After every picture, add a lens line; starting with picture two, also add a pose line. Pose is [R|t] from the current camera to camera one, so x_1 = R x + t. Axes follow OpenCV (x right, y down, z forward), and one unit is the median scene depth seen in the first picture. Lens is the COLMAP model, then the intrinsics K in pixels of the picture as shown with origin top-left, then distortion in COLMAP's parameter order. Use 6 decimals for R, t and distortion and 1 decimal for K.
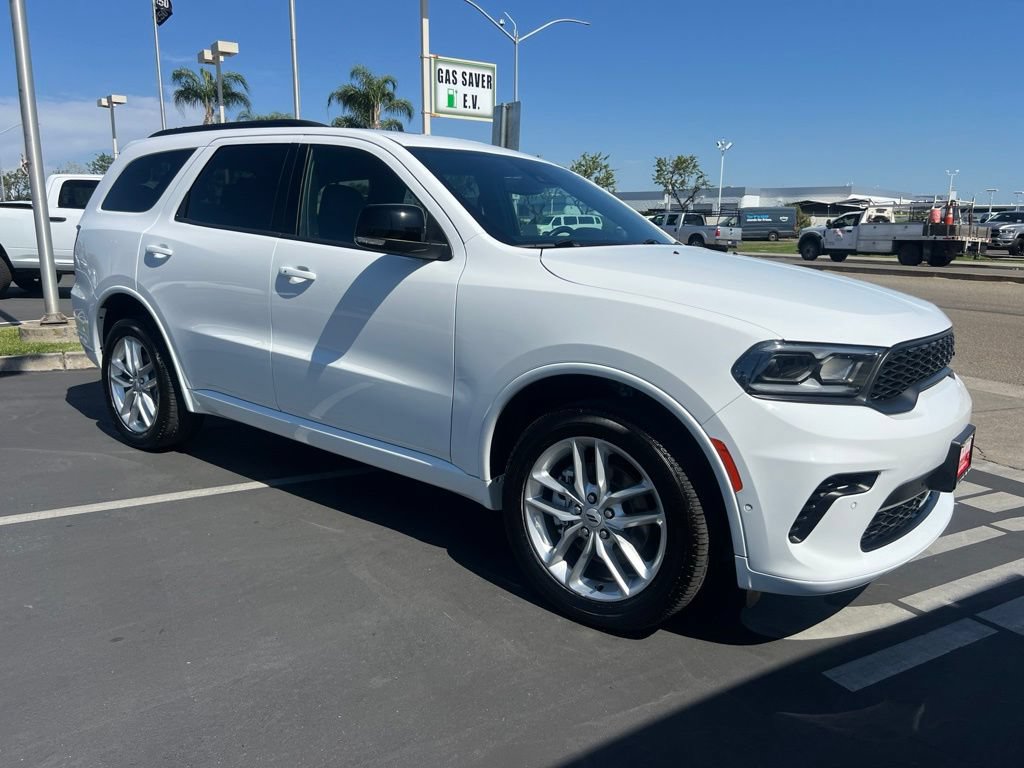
lens RADIAL K [[773.5, 0, 509.4], [0, 773.5, 384.1], [0, 0, 1]] dist [0.051947, -0.063719]
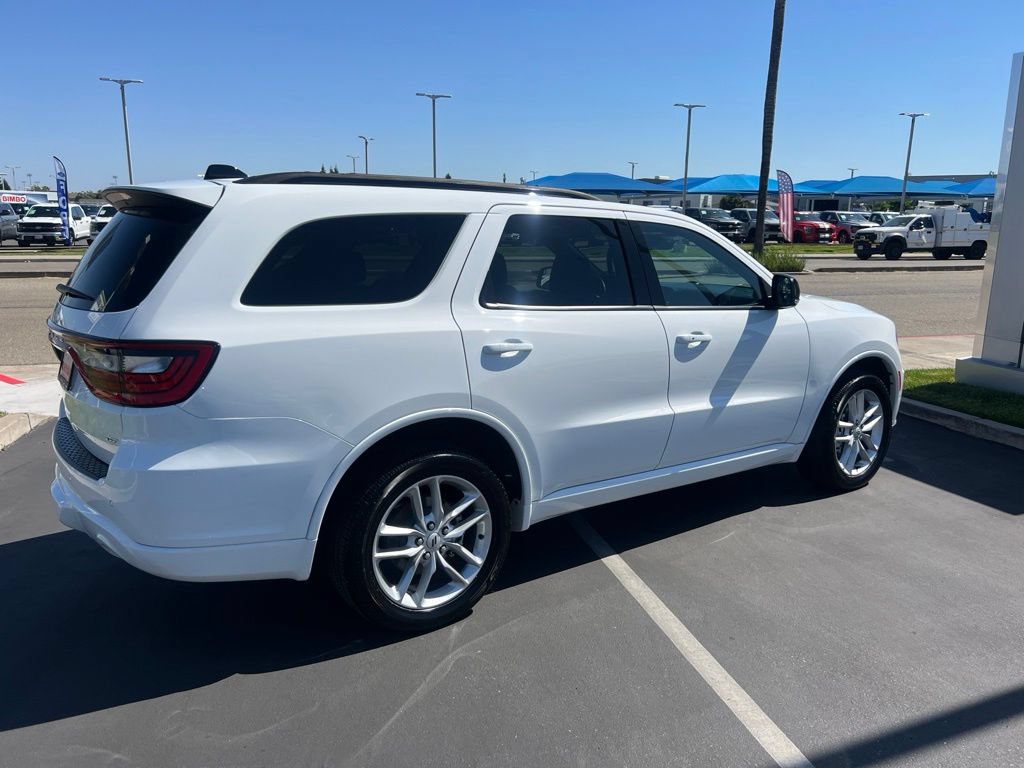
lens RADIAL K [[773.5, 0, 517.4], [0, 773.5, 386.7], [0, 0, 1]] dist [0.051947, -0.063719]
pose [[0.269823, -0.215650, 0.938451, -1.229773], [0.190288, 0.967321, 0.167572, -0.270345], [-0.943921, 0.133362, 0.302041, 0.782755]]
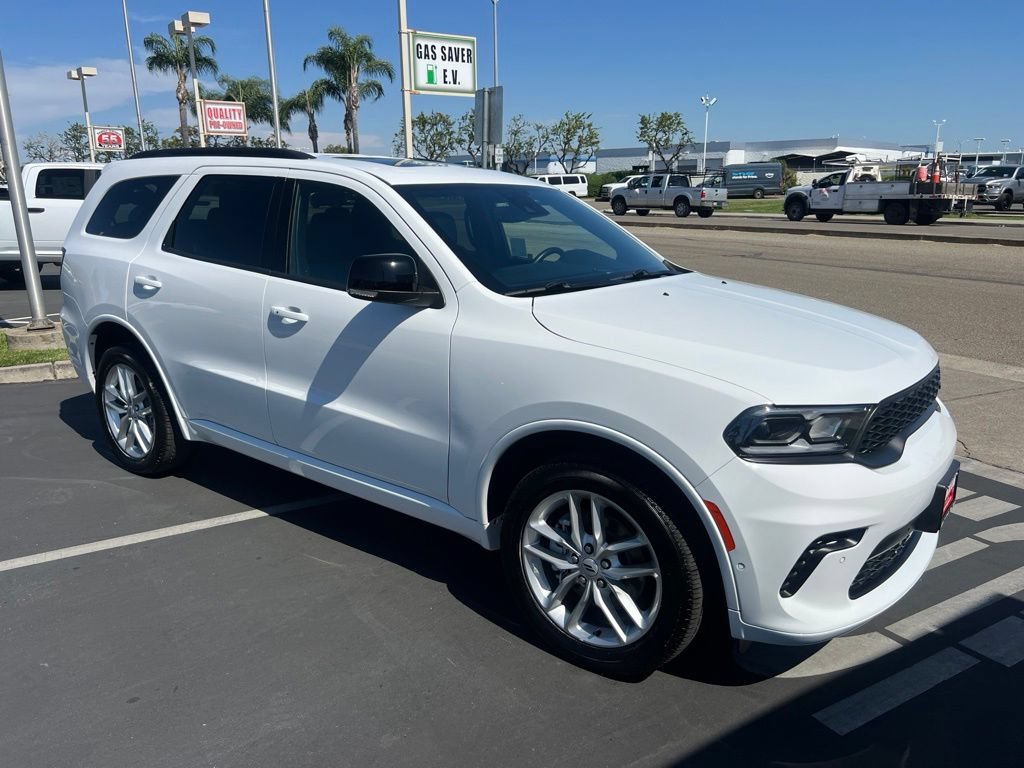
lens RADIAL K [[773.5, 0, 502.6], [0, 773.5, 390.3], [0, 0, 1]] dist [0.051947, -0.063719]
pose [[0.999640, -0.025882, 0.007004, -0.006006], [0.025439, 0.998027, 0.057401, -0.081092], [-0.008476, -0.057202, 0.998327, -0.009249]]
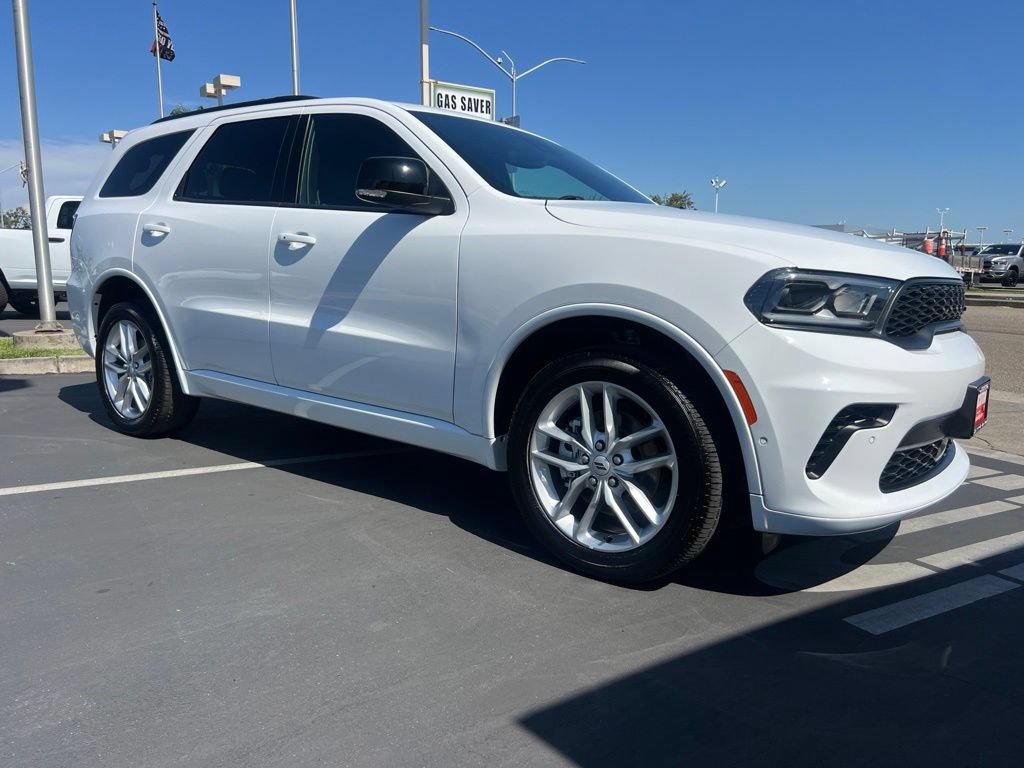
lens RADIAL K [[773.5, 0, 514.4], [0, 773.5, 383.2], [0, 0, 1]] dist [0.051947, -0.063719]
pose [[0.999954, -0.002402, 0.009269, -0.006069], [0.002868, 0.998716, -0.050577, 0.077283], [-0.009136, 0.050601, 0.998677, 0.020386]]
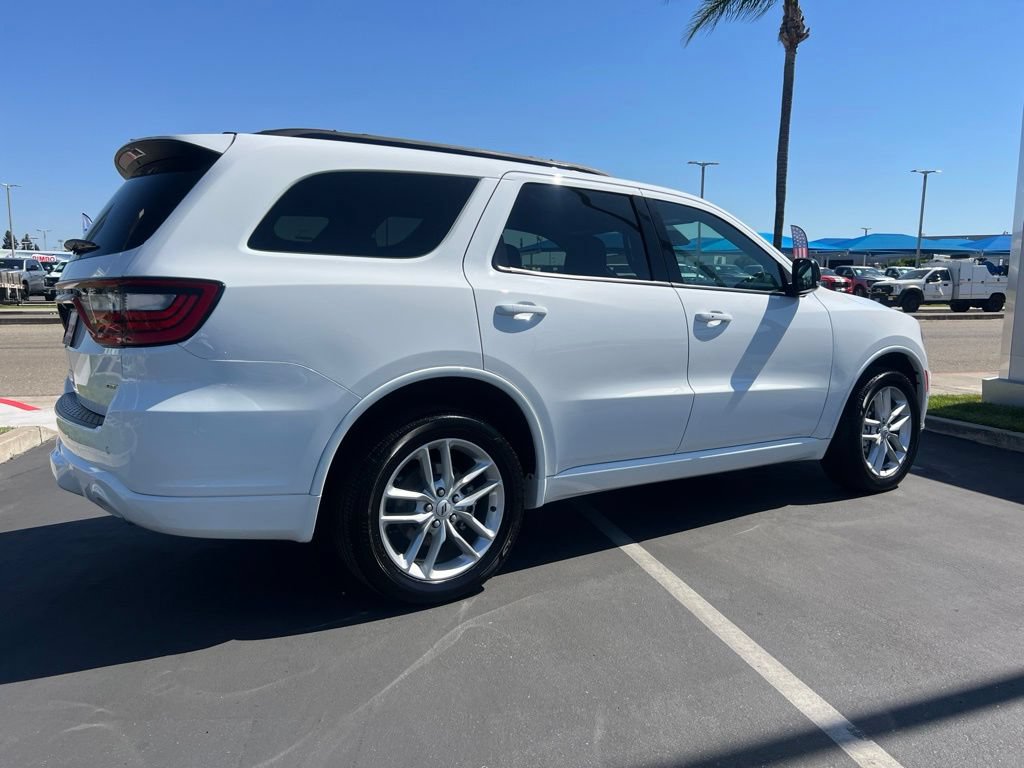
lens RADIAL K [[773.5, 0, 519.6], [0, 773.5, 386.3], [0, 0, 1]] dist [0.051947, -0.063719]
pose [[0.287739, -0.141286, 0.947230, -1.221021], [0.192496, 0.977406, 0.087312, -0.168763], [-0.938164, 0.157215, 0.308434, 0.802378]]
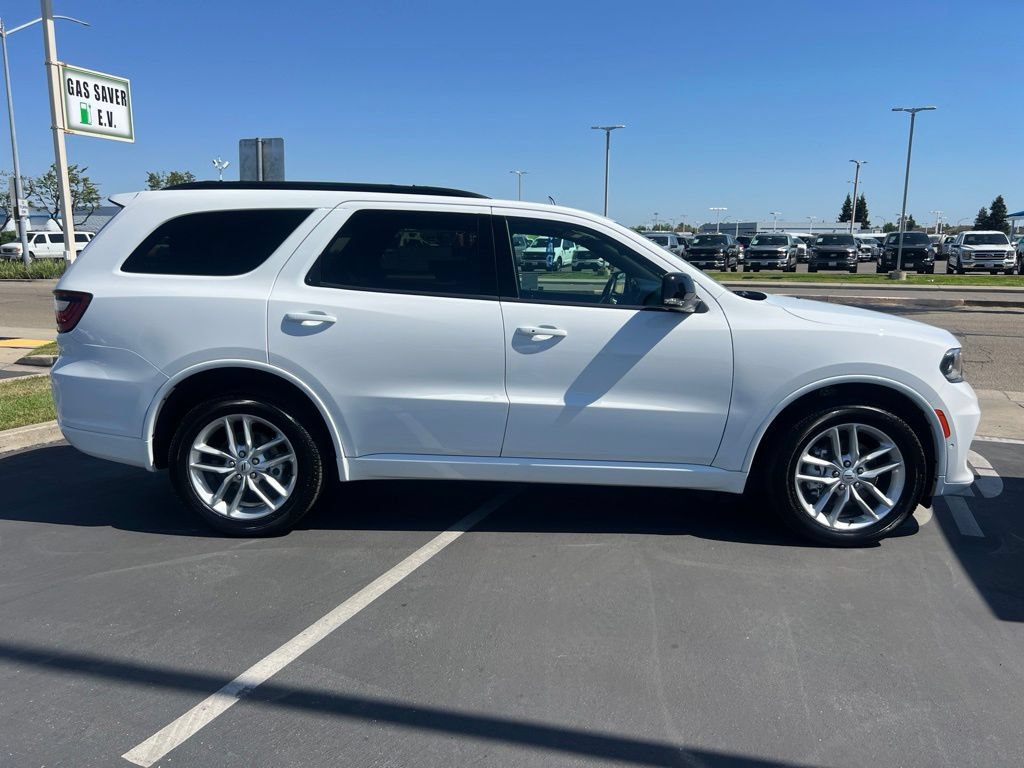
lens RADIAL K [[773.5, 0, 518.9], [0, 773.5, 387.3], [0, 0, 1]] dist [0.051947, -0.063719]
pose [[0.790109, -0.119138, 0.601277, -0.851993], [0.129359, 0.991246, 0.026424, -0.081823], [-0.599161, 0.056903, 0.798604, 0.101257]]
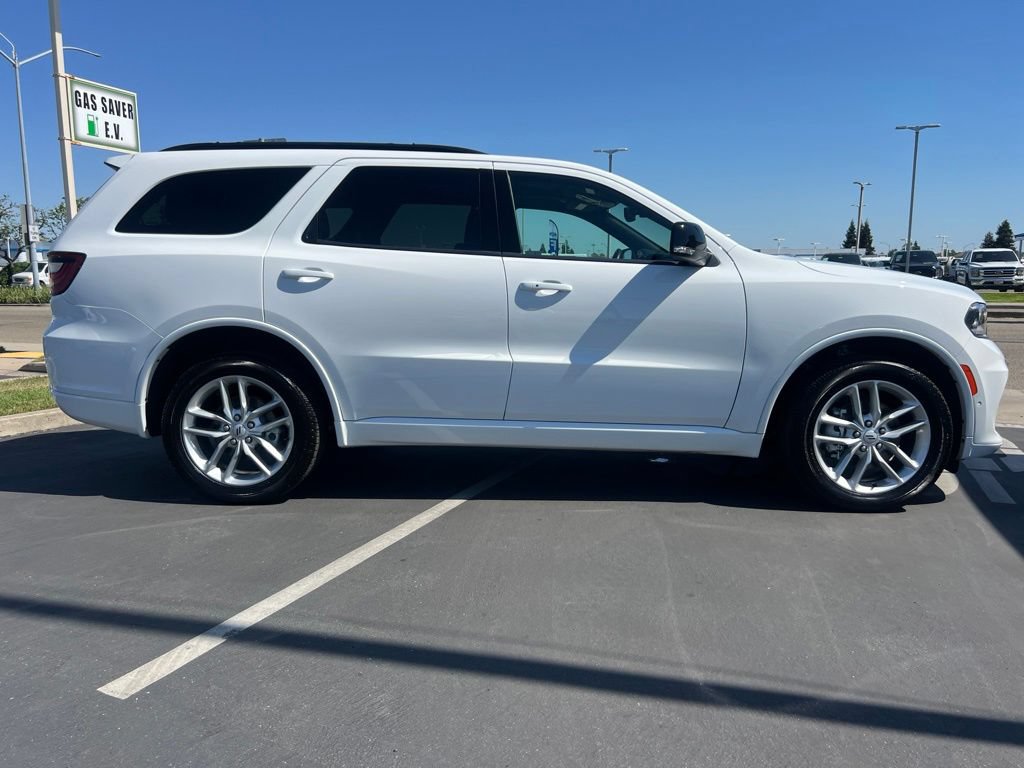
lens RADIAL K [[773.5, 0, 508.2], [0, 773.5, 388.9], [0, 0, 1]] dist [0.051947, -0.063719]
pose [[0.801056, -0.102280, 0.589786, -0.838498], [0.135468, 0.990707, -0.012187, 0.006435], [-0.583059, 0.089659, 0.807468, 0.137305]]
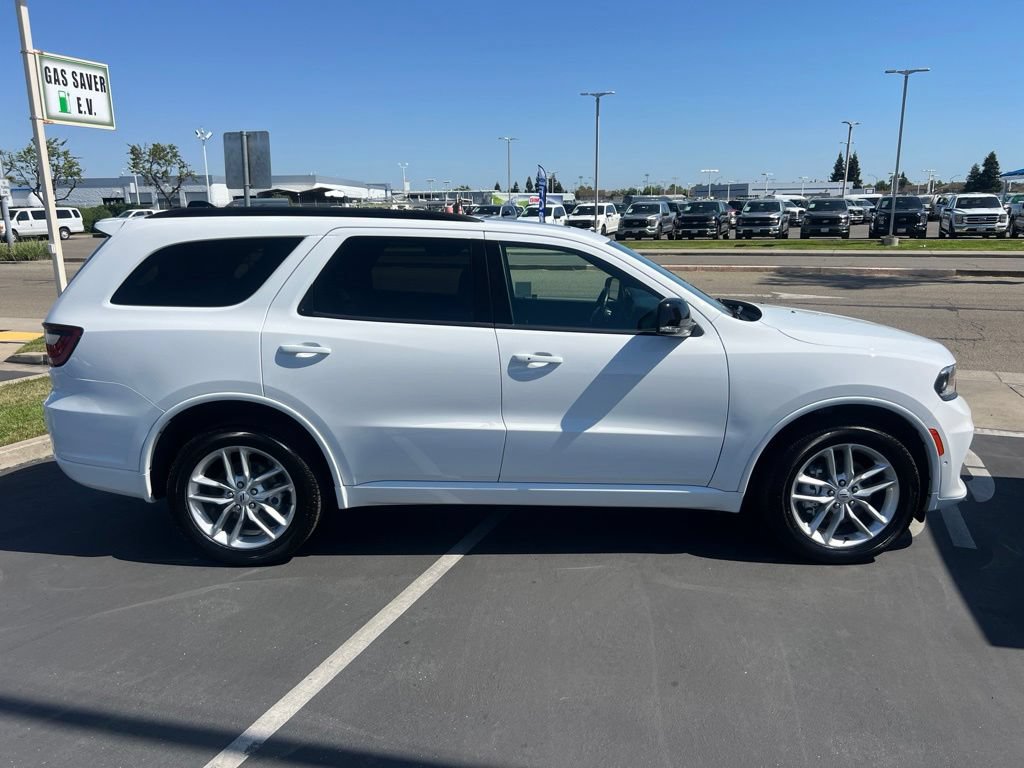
lens RADIAL K [[773.5, 0, 519.1], [0, 773.5, 390.4], [0, 0, 1]] dist [0.051947, -0.063719]
pose [[0.781872, -0.163075, 0.601733, -0.844392], [0.147686, 0.986159, 0.075360, -0.159394], [-0.605694, 0.029946, 0.795134, 0.100441]]
